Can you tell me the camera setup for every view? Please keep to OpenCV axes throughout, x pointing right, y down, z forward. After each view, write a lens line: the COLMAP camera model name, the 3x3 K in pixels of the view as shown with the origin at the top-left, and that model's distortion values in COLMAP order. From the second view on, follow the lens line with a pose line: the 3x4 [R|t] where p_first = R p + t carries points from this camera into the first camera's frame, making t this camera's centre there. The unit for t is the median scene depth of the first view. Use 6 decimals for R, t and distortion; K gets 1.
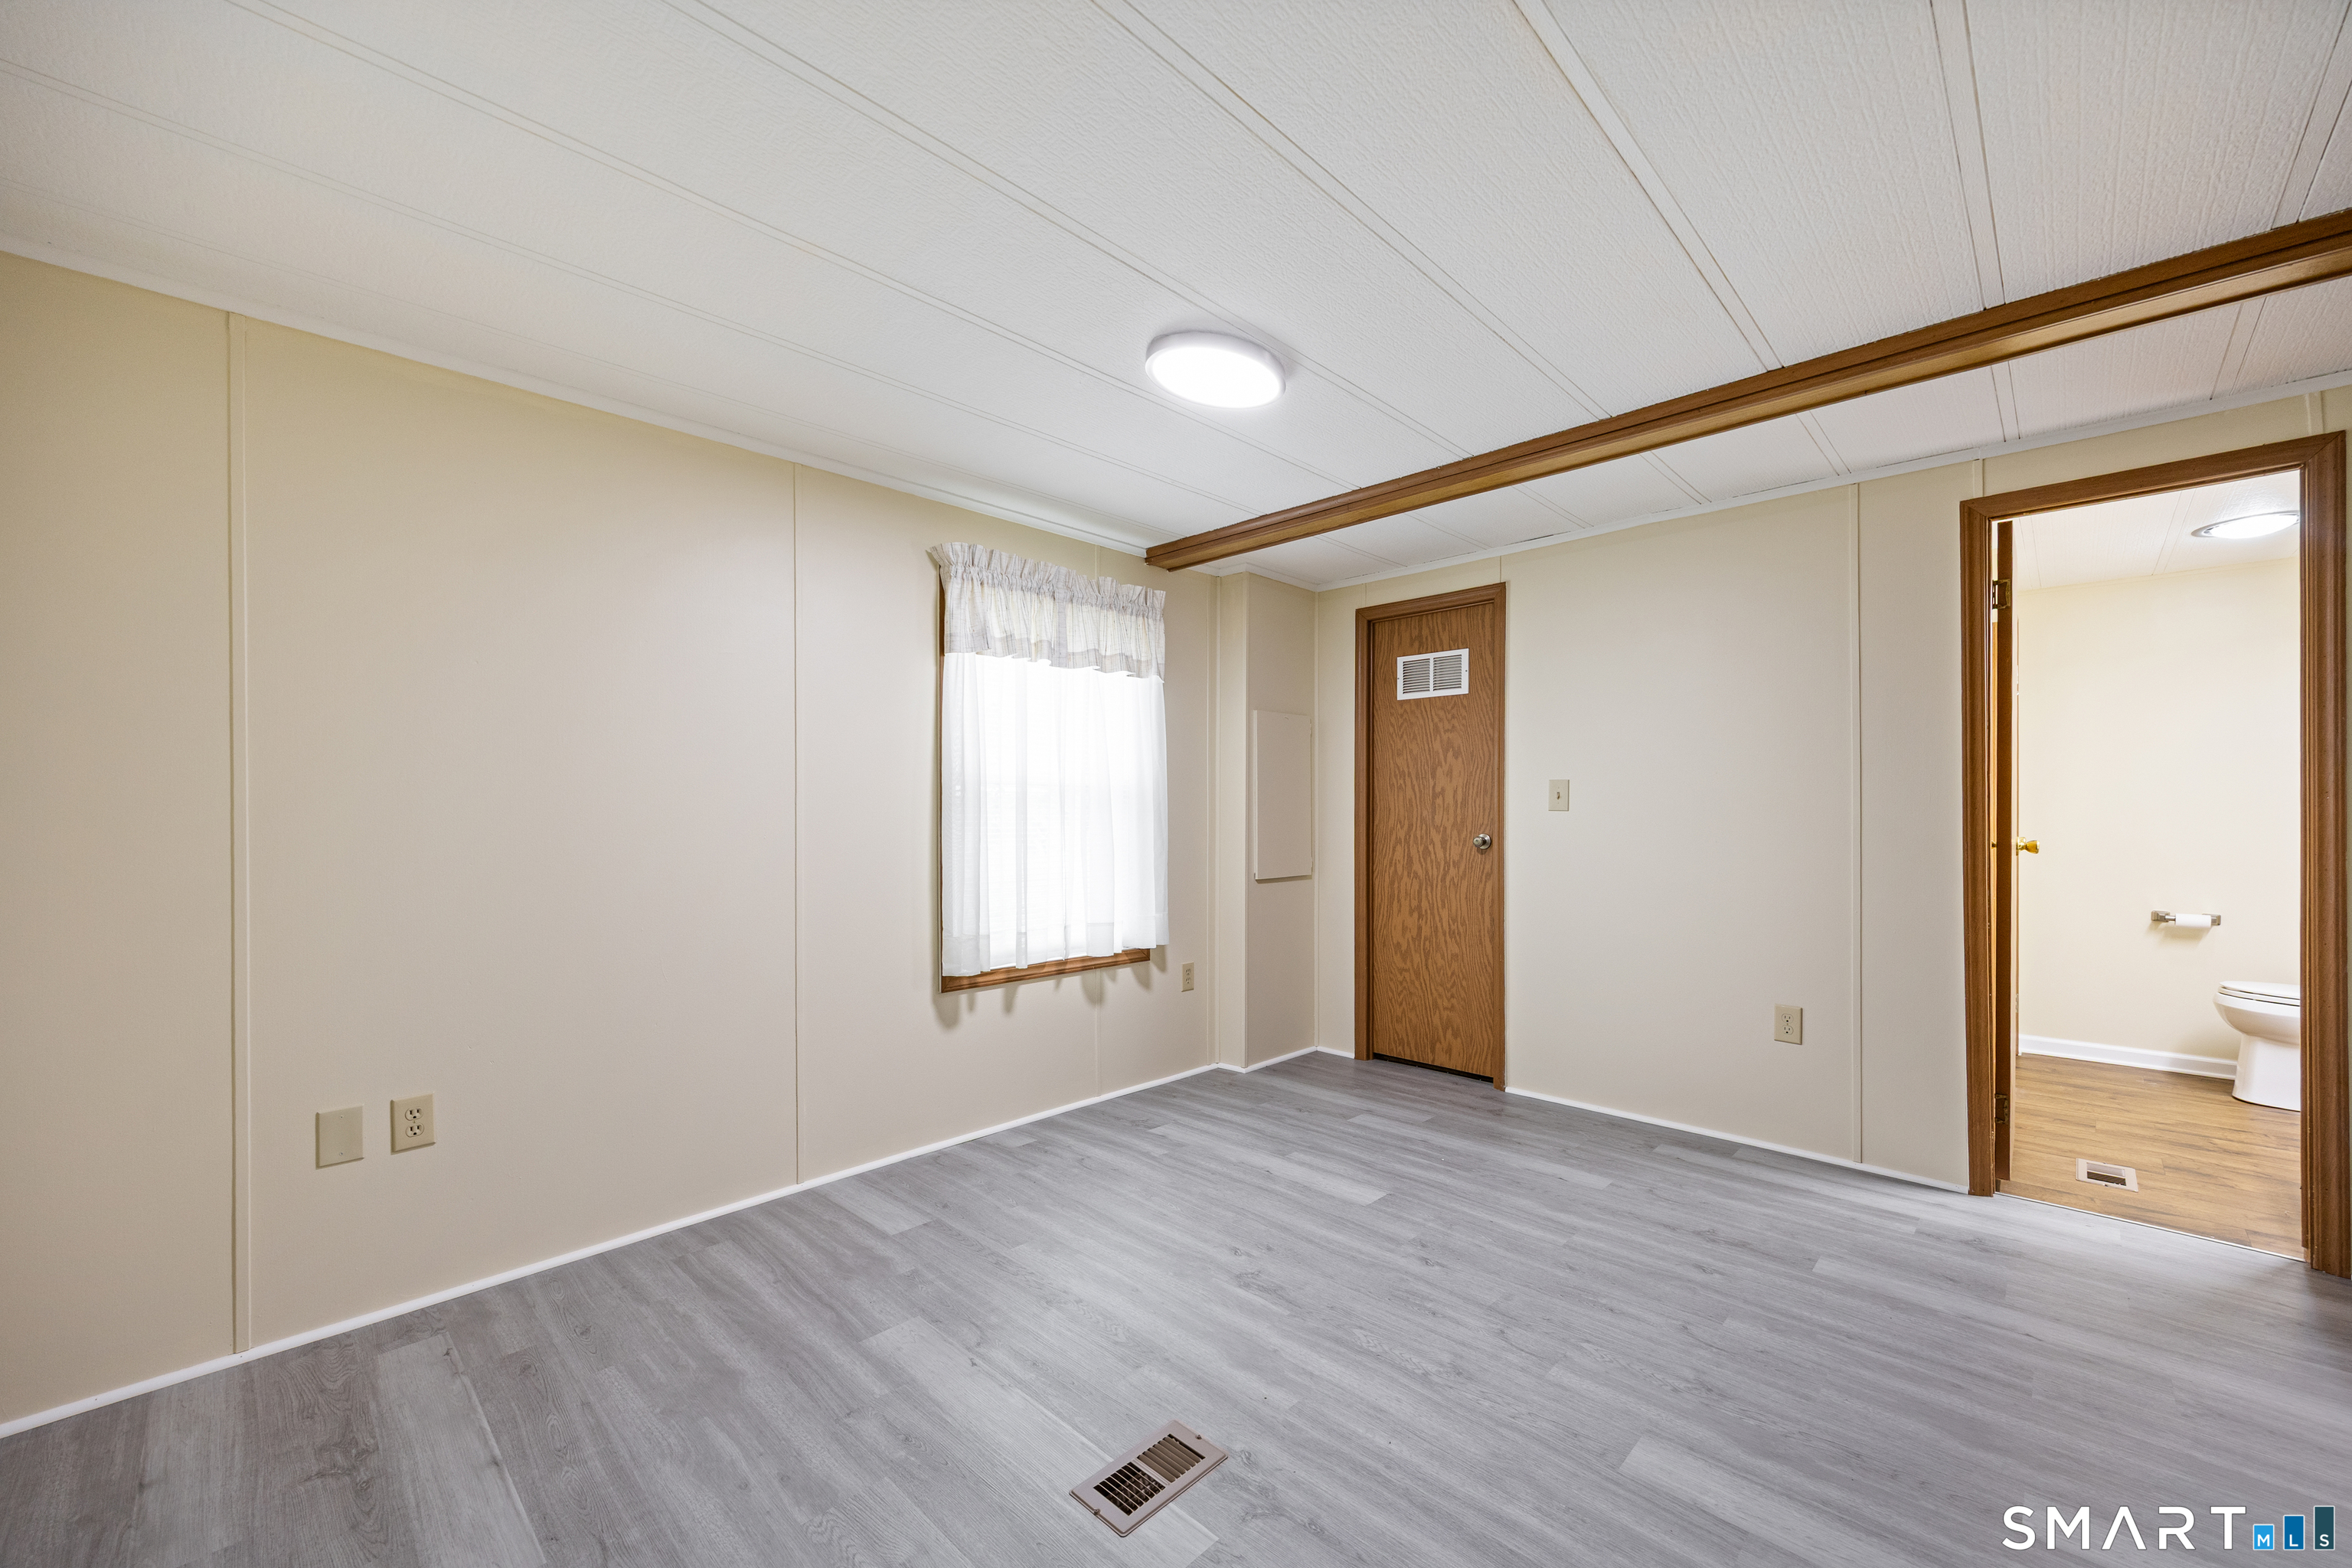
lens RADIAL K [[939.4, 0, 1127.4], [0, 939.4, 787.8], [0, 0, 1]] dist [0.002481, 0.000126]
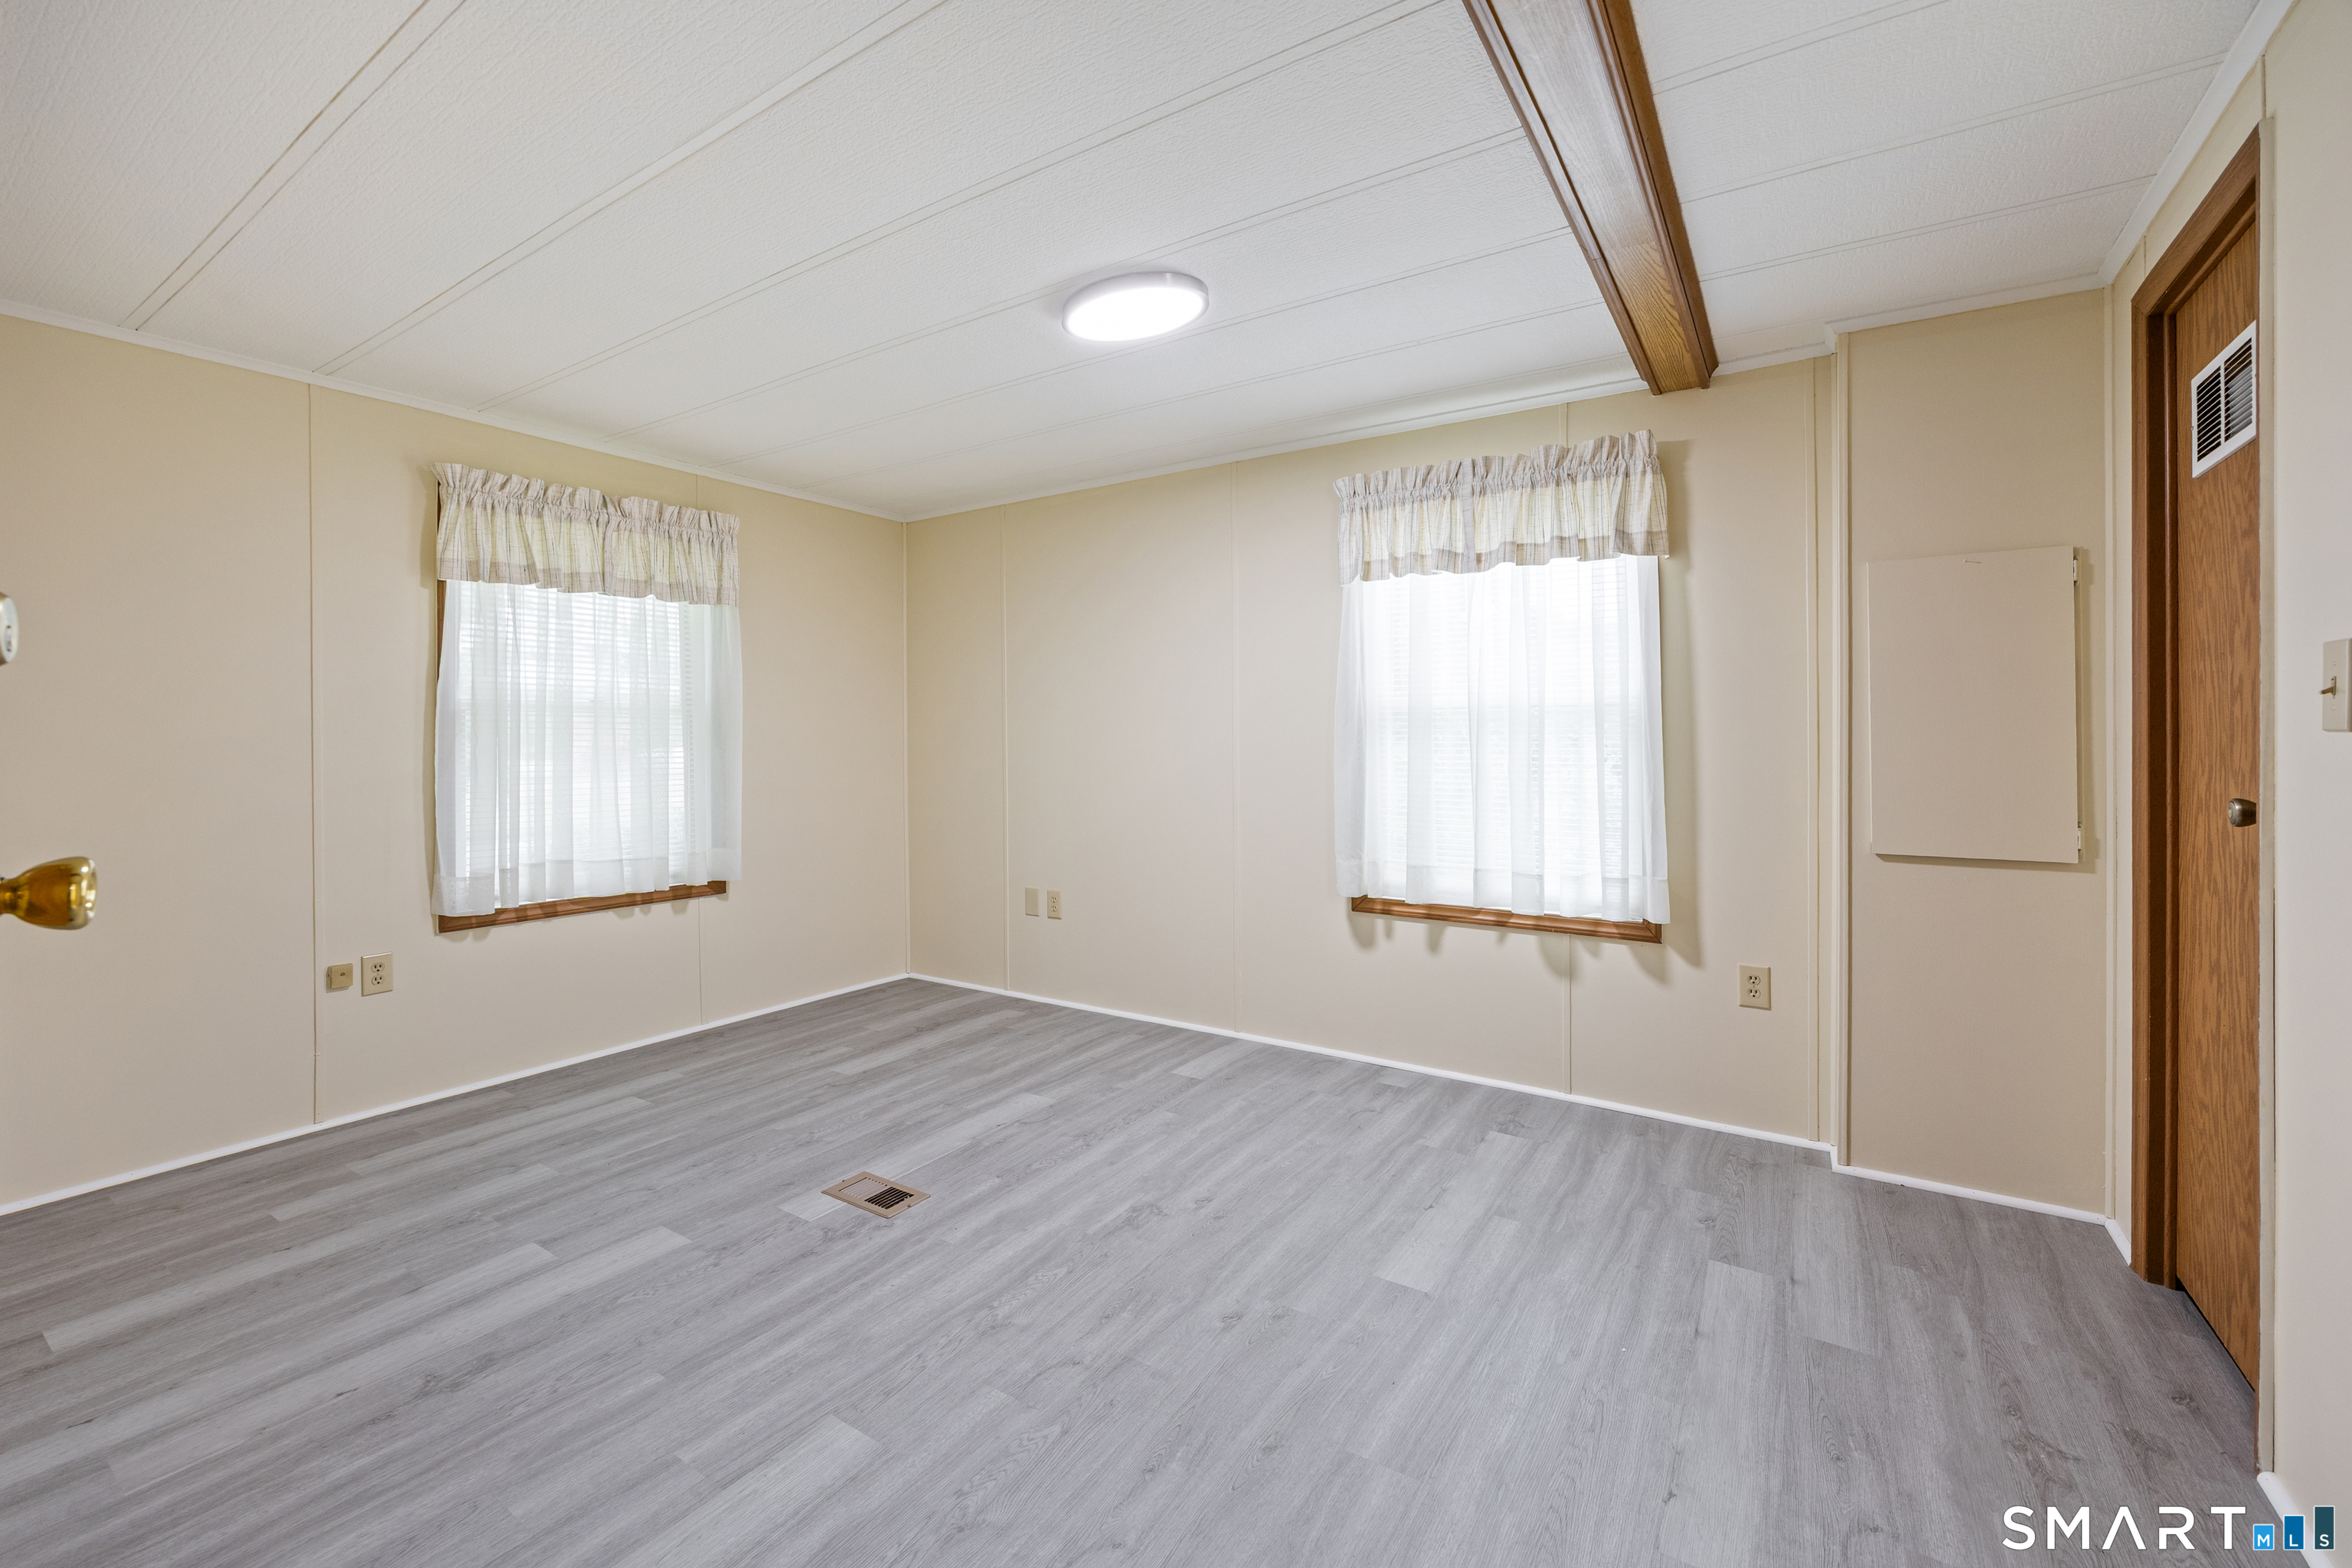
lens RADIAL K [[954.0, 0, 1176.7], [0, 954.0, 716.4], [0, 0, 1]] dist [-0.005627, 0.000133]
pose [[0.211191, -0.023207, -0.977169, 0.806542], [0.026068, 0.999496, -0.018104, 0.016035], [0.977097, -0.021650, 0.211689, 0.592927]]
